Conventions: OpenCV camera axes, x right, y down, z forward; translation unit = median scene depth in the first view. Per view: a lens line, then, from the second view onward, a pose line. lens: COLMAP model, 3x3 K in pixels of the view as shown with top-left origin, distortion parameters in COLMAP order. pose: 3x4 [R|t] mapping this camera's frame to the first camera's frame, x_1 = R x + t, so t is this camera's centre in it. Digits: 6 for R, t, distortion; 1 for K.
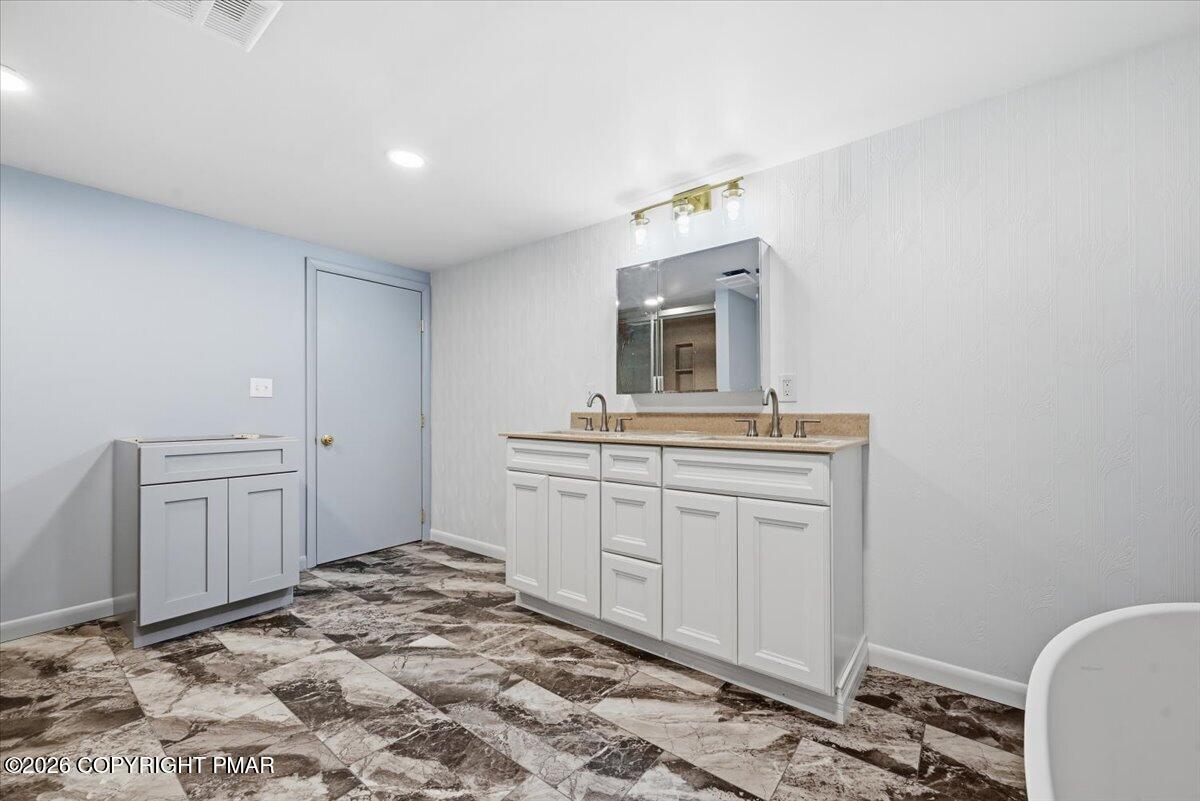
lens RADIAL K [[480.9, 0, 608.1], [0, 480.9, 410.0], [0, 0, 1]] dist [0.000867, 0.000025]
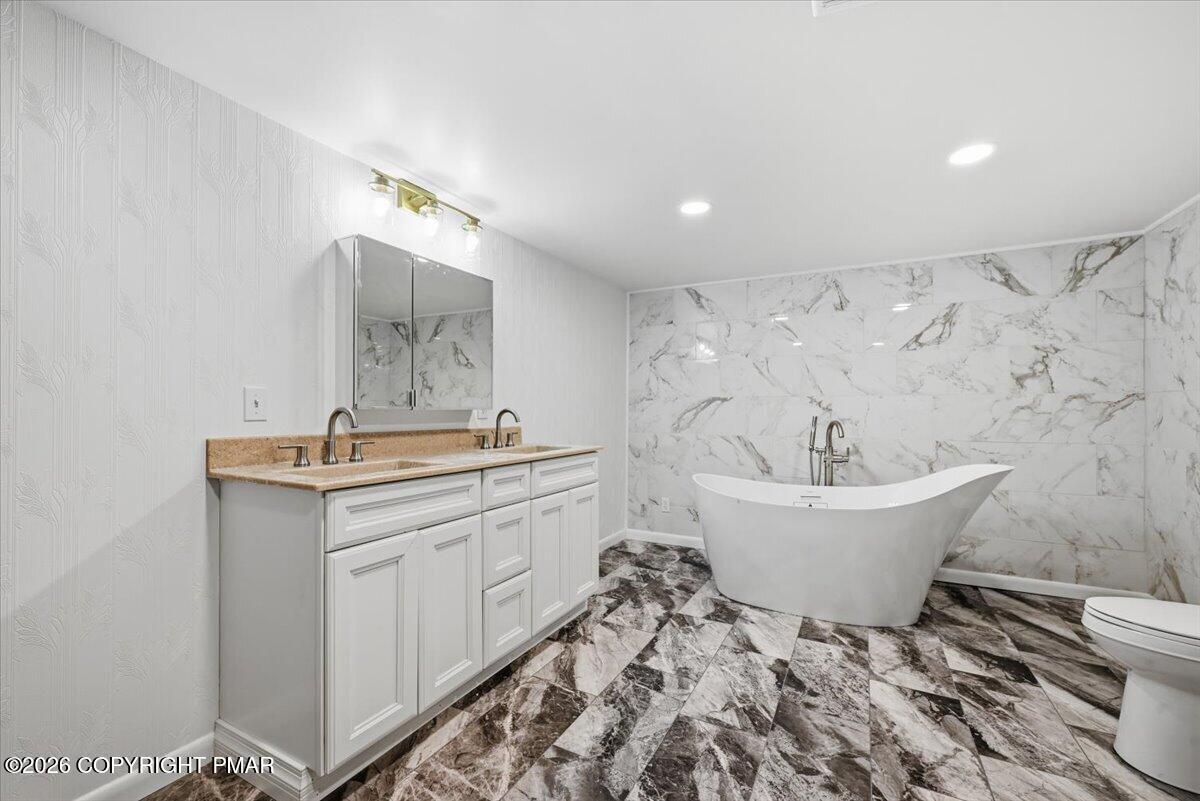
lens RADIAL K [[480.9, 0, 608.1], [0, 480.9, 410.0], [0, 0, 1]] dist [0.000867, 0.000025]
pose [[-0.169522, 0.004260, 0.985517, -1.113939], [-0.005474, 0.999971, -0.005264, -0.043341], [-0.985511, -0.006287, -0.169493, 1.119095]]
